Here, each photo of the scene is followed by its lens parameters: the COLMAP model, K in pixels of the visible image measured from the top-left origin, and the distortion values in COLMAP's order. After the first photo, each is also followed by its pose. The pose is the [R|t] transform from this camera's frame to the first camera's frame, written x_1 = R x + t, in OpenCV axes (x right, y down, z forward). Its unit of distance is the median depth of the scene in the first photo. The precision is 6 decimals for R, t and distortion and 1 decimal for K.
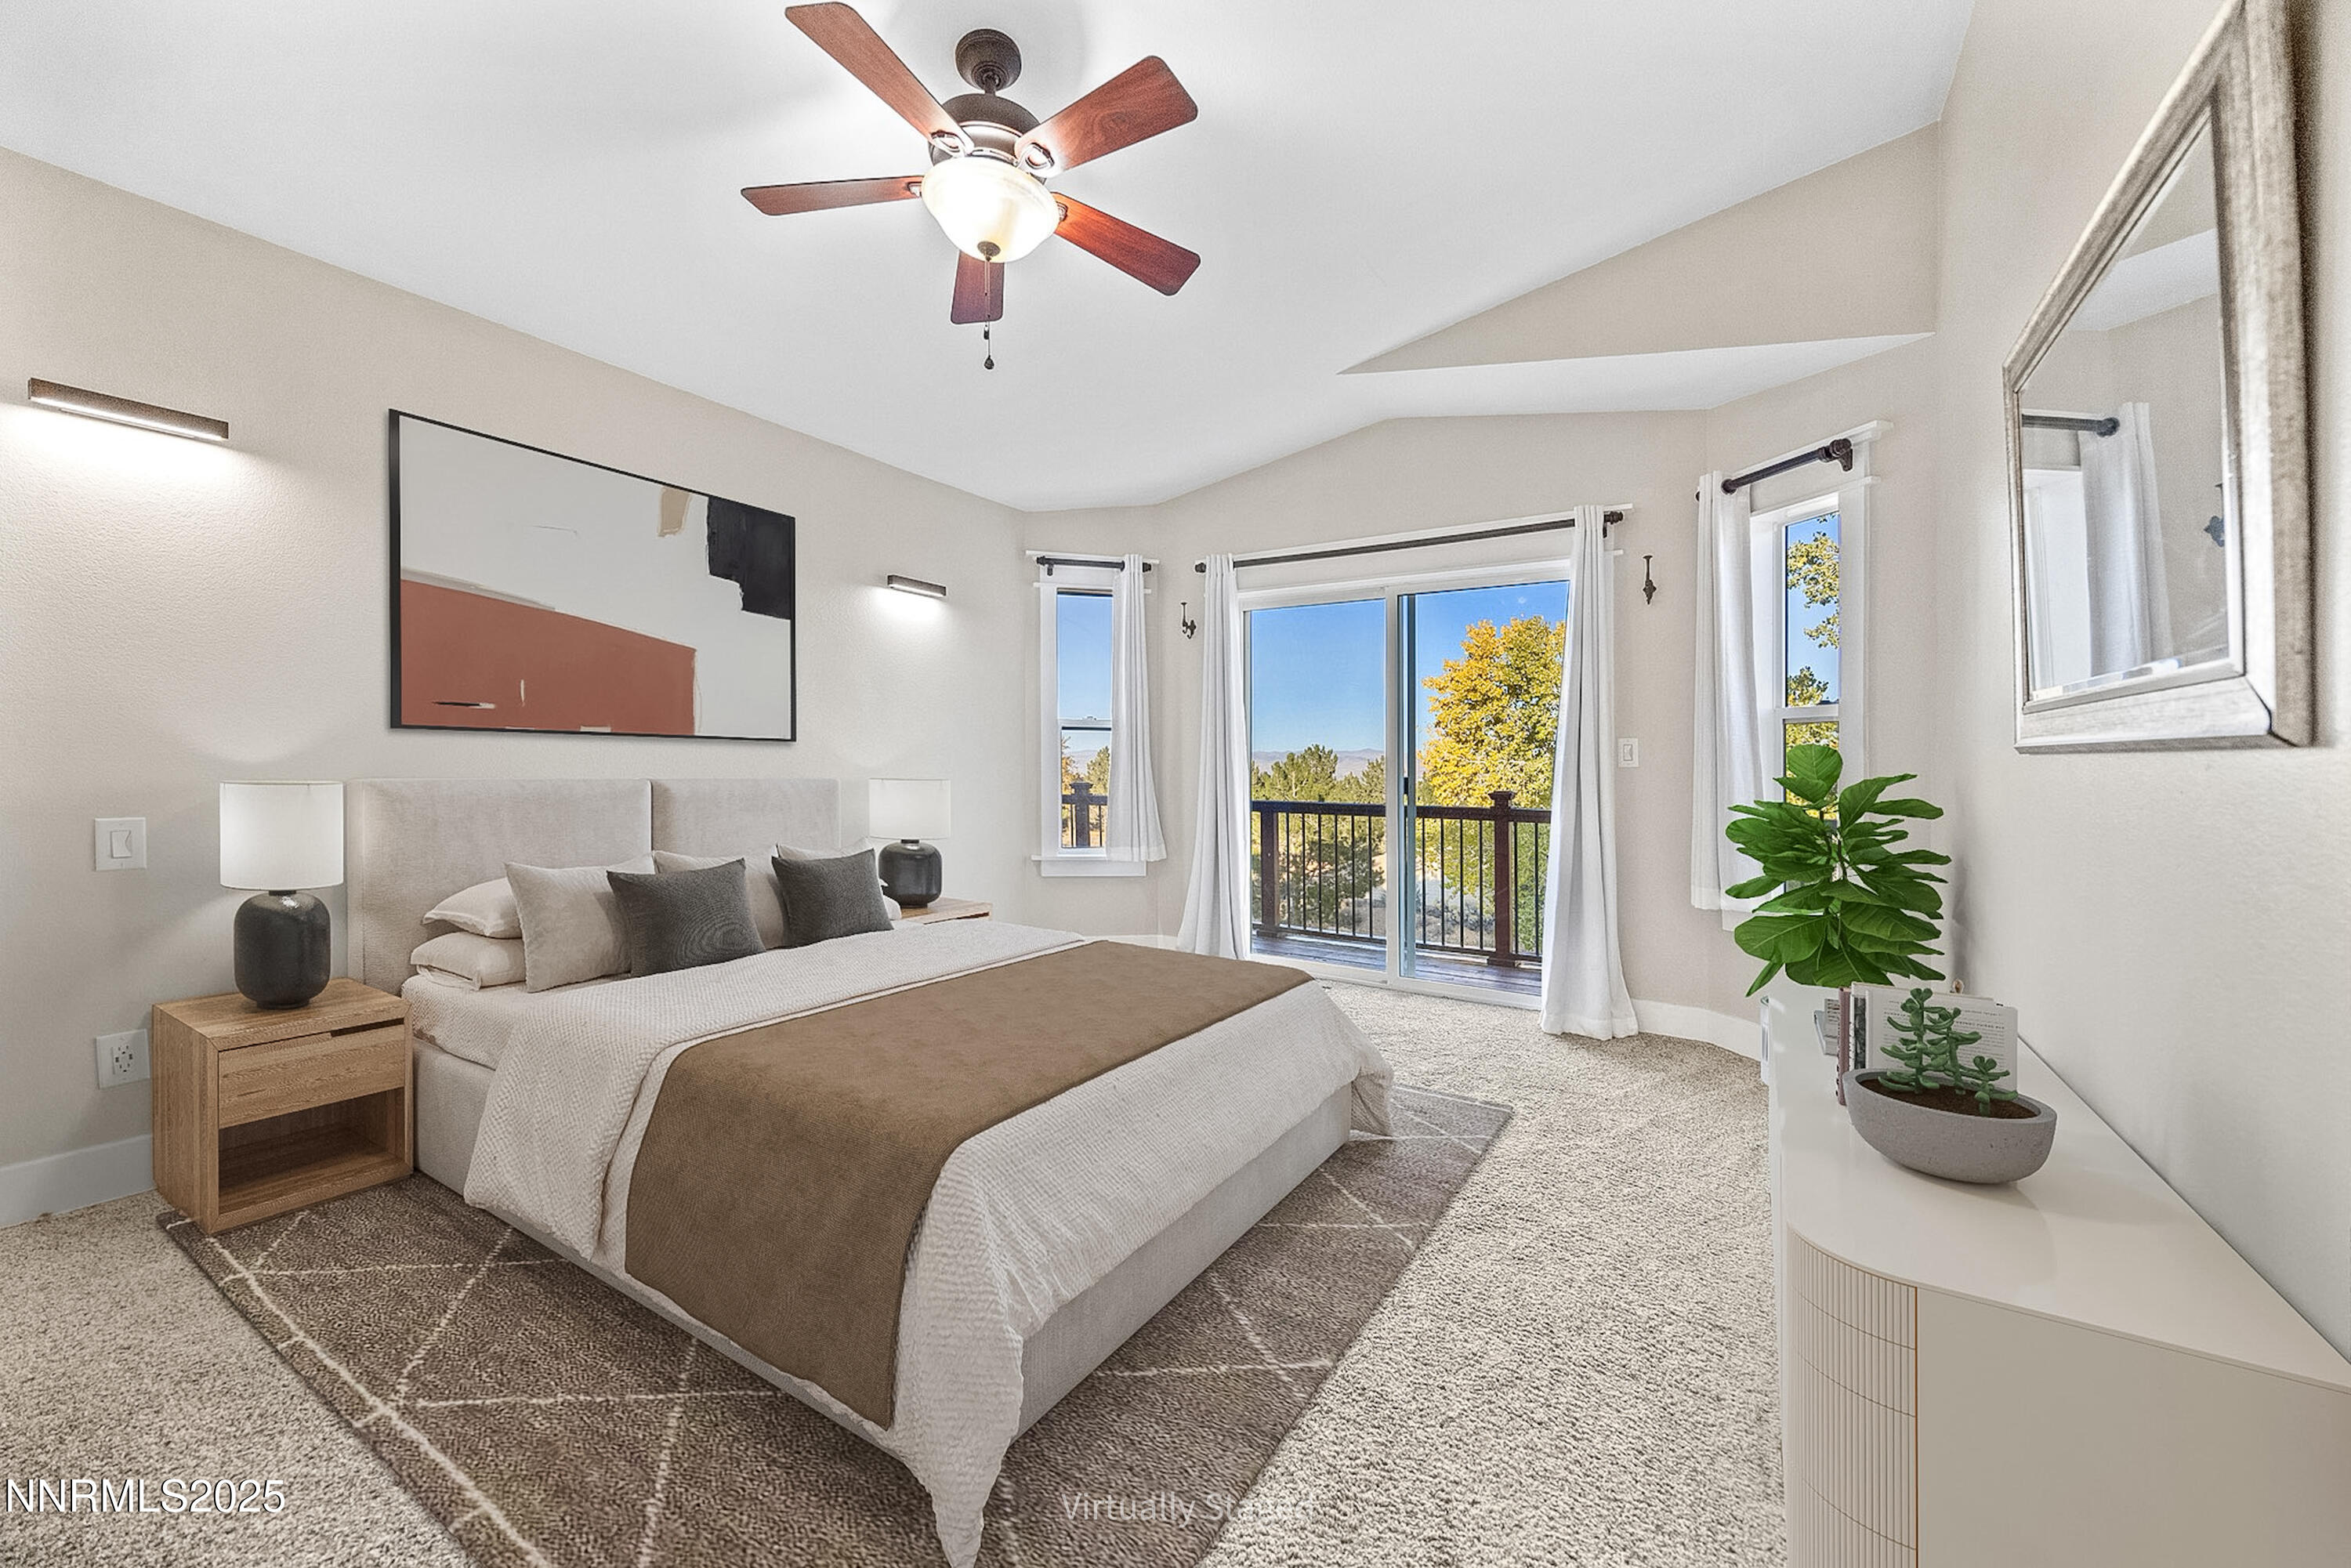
lens RADIAL K [[900.6, 0, 1158.0], [0, 900.6, 774.9], [0, 0, 1]] dist [-0.002828, -0.000397]
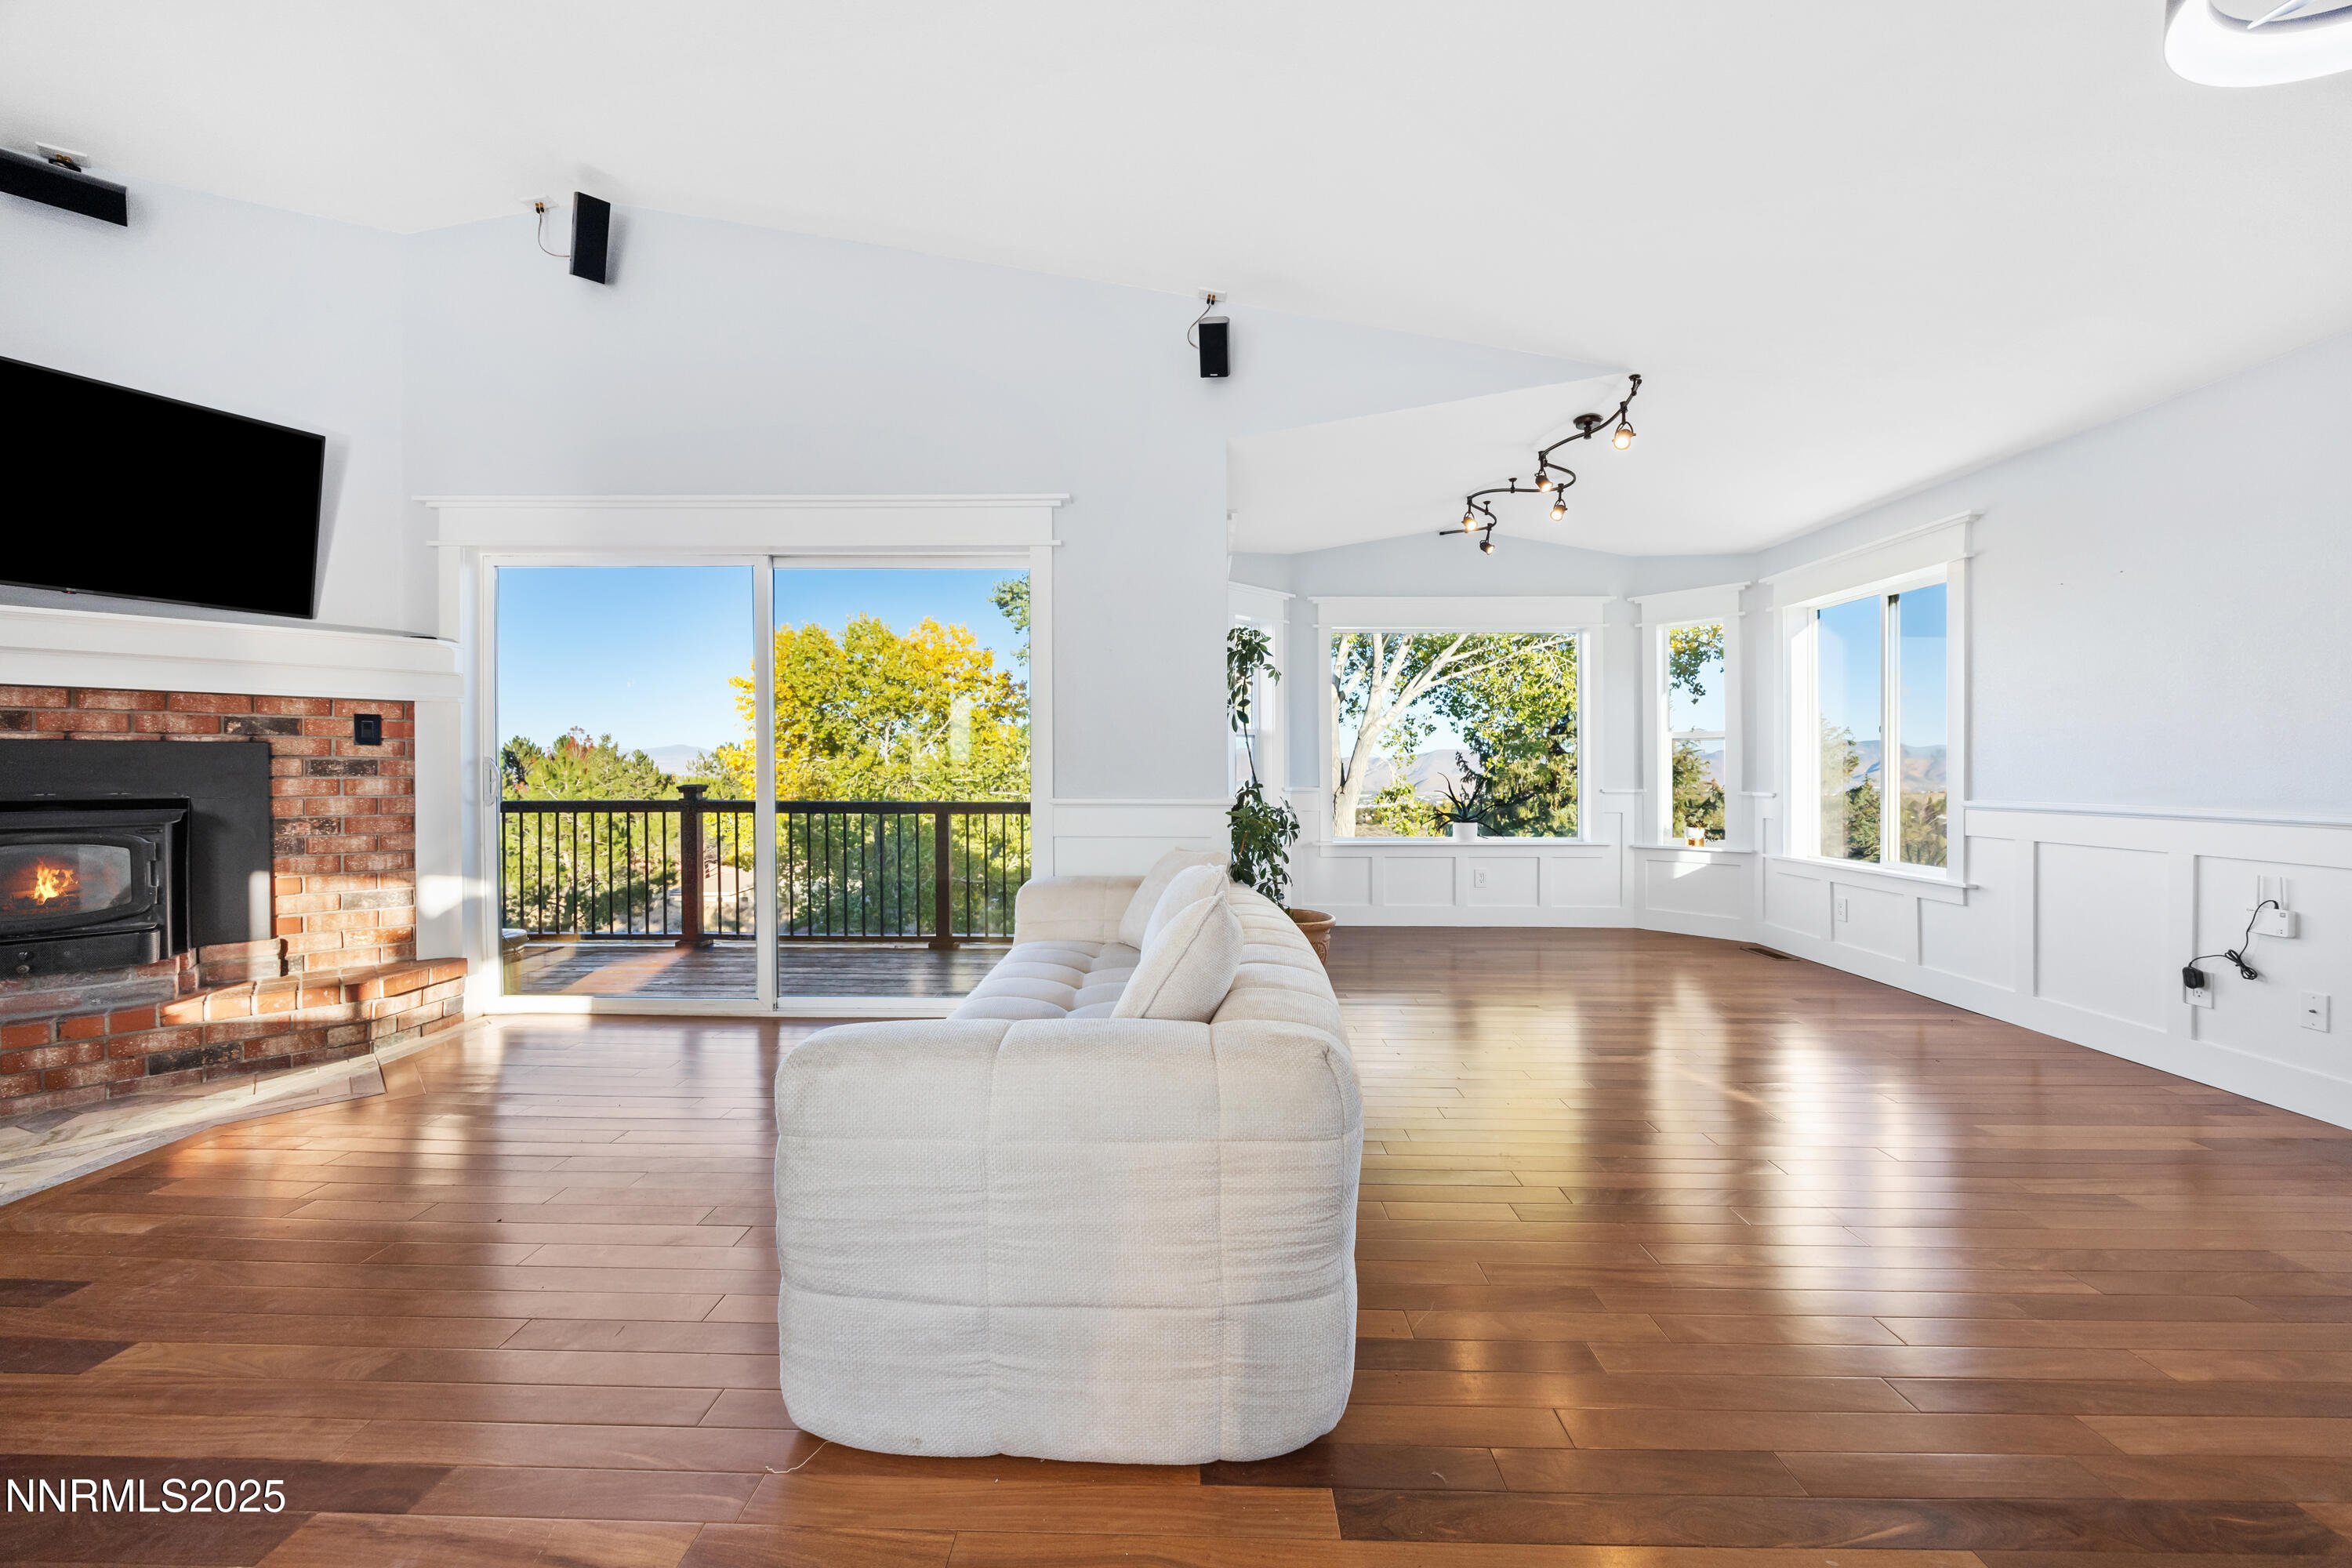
lens RADIAL K [[901.1, 0, 1180.3], [0, 901.1, 790.1], [0, 0, 1]] dist [-0.002828, -0.000397]
pose [[0.841347, -0.018191, 0.540190, 0.258268], [0.005552, 0.999672, 0.025016, 0.000878], [-0.540467, -0.018048, 0.841171, -0.195160]]
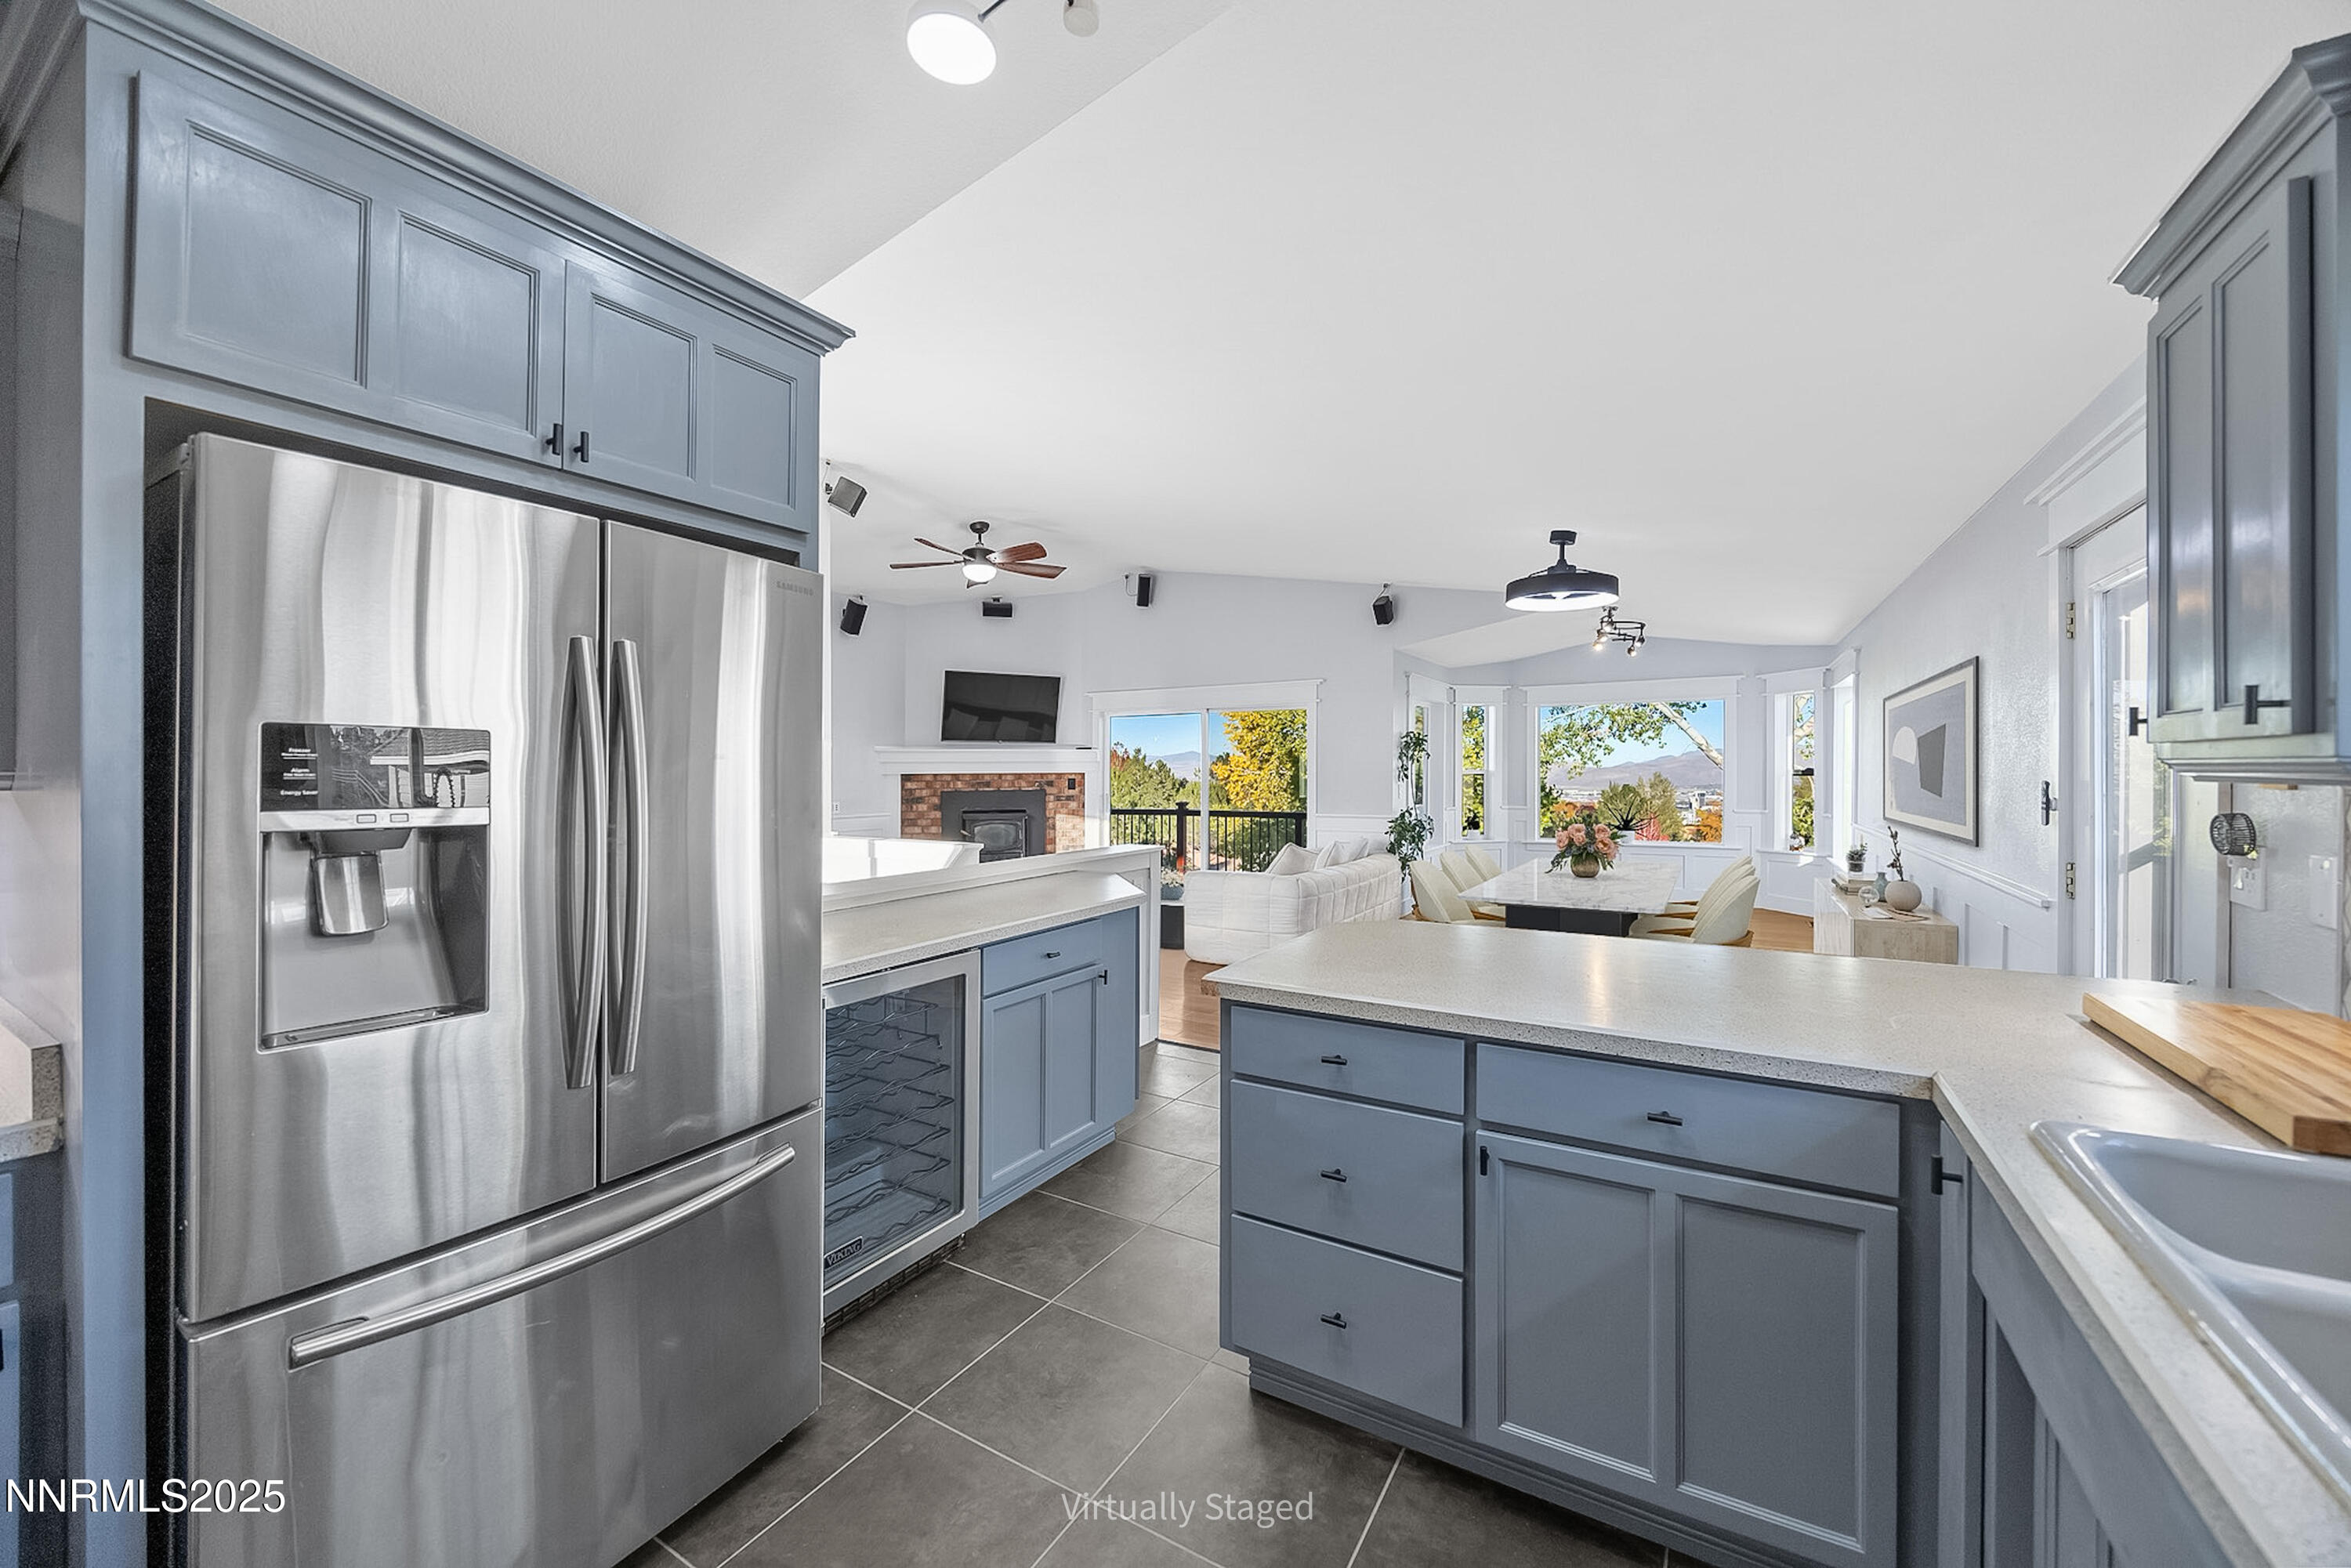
lens RADIAL K [[900.6, 0, 1170.1], [0, 900.6, 787.7], [0, 0, 1]] dist [-0.002828, -0.000397]
pose [[0.999086, -0.014907, 0.040062, 0.237882], [0.014295, 0.999777, 0.015518, -0.042928], [-0.040284, -0.014931, 0.999077, -1.004512]]
